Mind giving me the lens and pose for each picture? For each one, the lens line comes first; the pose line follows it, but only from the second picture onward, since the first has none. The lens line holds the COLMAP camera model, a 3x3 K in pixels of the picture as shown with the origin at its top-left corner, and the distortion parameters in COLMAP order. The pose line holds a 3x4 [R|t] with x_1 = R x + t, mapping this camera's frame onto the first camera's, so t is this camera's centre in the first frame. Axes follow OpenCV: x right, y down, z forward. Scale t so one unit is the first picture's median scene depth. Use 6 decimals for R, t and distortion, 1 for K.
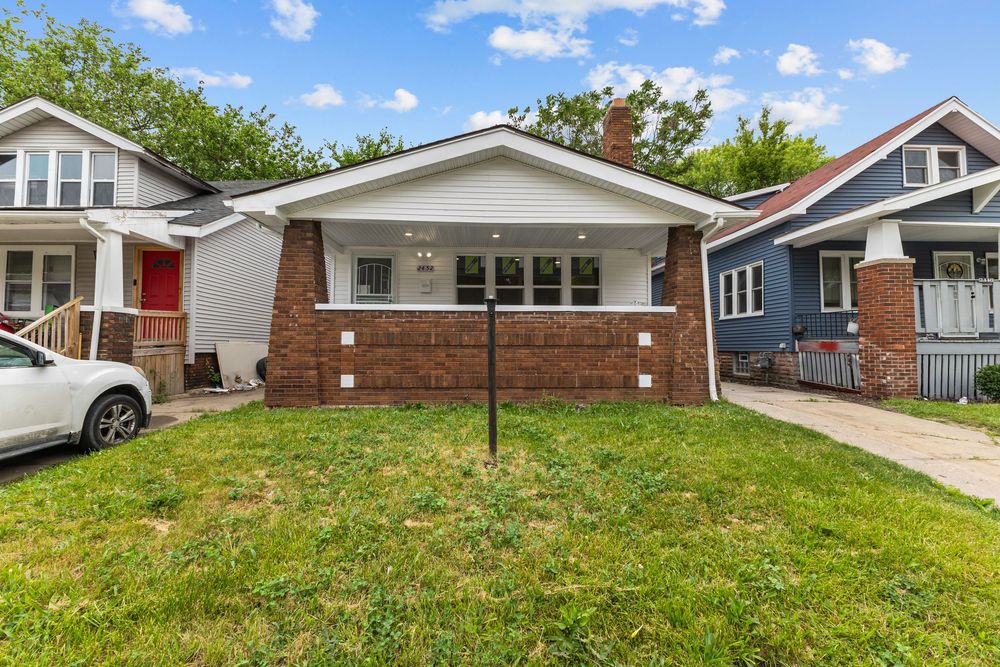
lens RADIAL K [[431.2, 0, 497.5], [0, 431.2, 329.7], [0, 0, 1]] dist [0.002533, -0.000043]
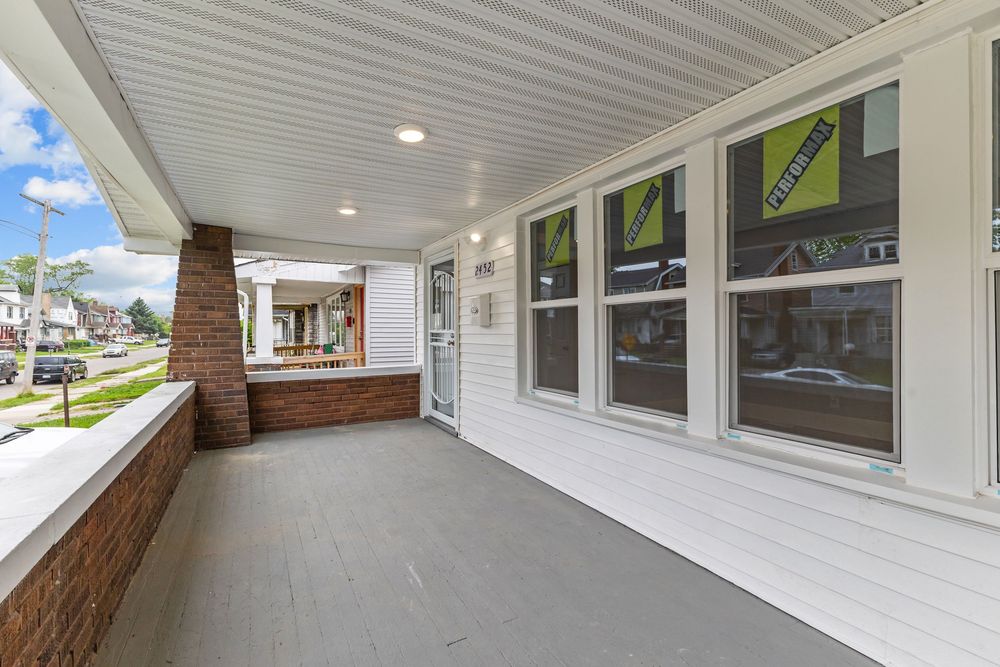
lens RADIAL K [[445.5, 0, 497.3], [0, 445.5, 332.1], [0, 0, 1]] dist [0.000272, -0.000054]
pose [[0.448644, -0.000333, -0.893711, 0.313546], [0.042828, 0.998859, 0.021127, -0.119252], [0.892684, -0.047754, 0.448146, 1.090047]]
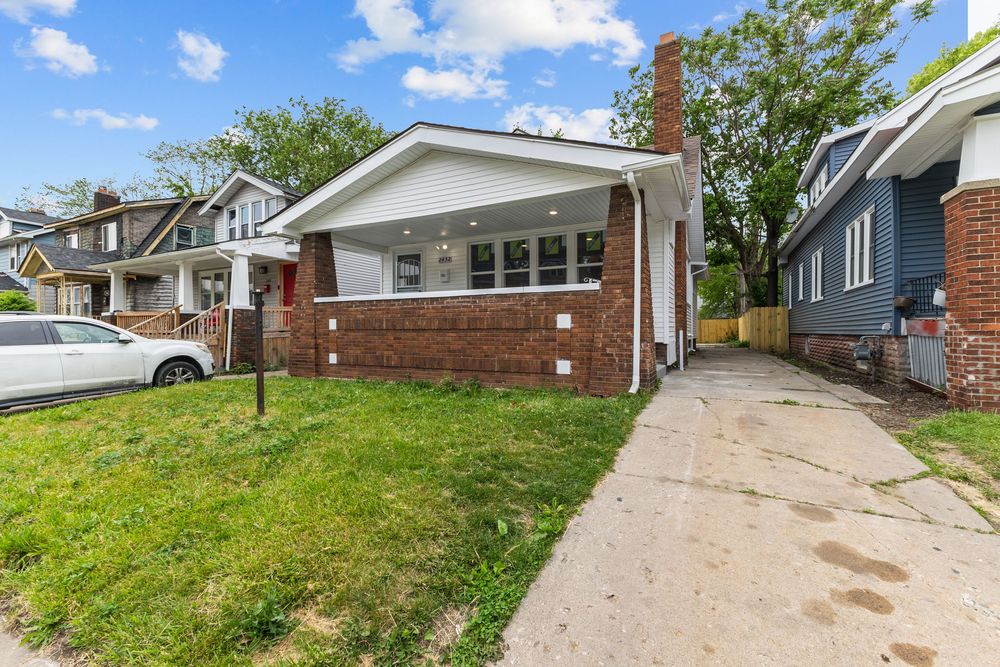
lens RADIAL K [[431.2, 0, 497.5], [0, 431.2, 329.7], [0, 0, 1]] dist [0.002533, -0.000043]
pose [[0.867890, -0.006587, -0.496713, 0.663417], [0.024157, 0.999289, 0.028958, 0.010159], [0.496169, -0.037131, 0.867432, 0.143852]]
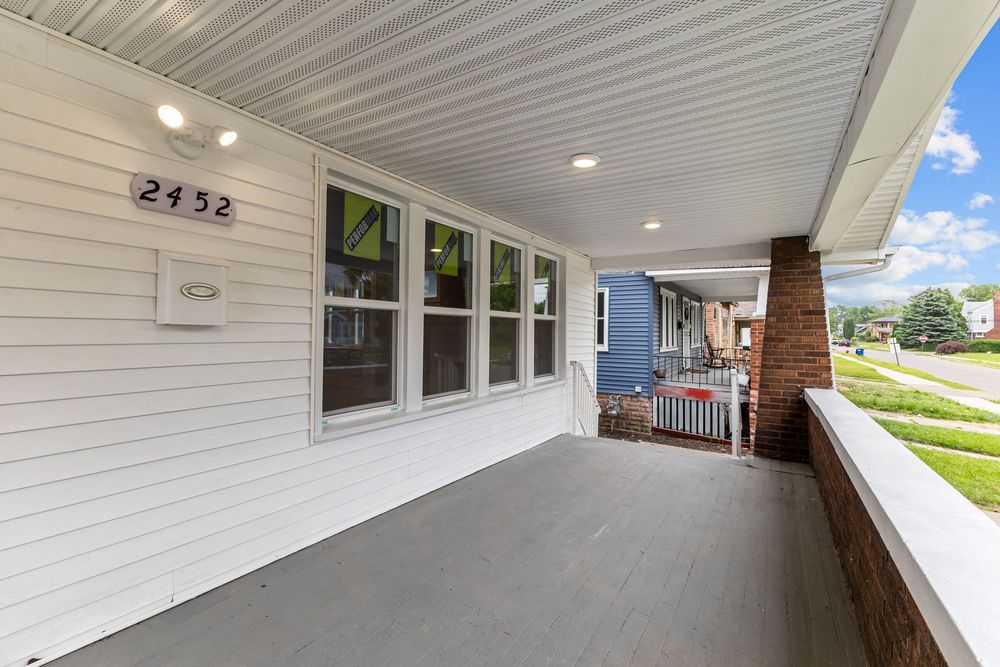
lens RADIAL K [[431.2, 0, 497.5], [0, 431.2, 329.7], [0, 0, 1]] dist [0.002533, -0.000043]
pose [[0.566772, 0.009148, 0.823824, -0.332991], [-0.048122, 0.998599, 0.022018, -0.127901], [-0.822468, -0.052123, 0.566418, 1.039793]]
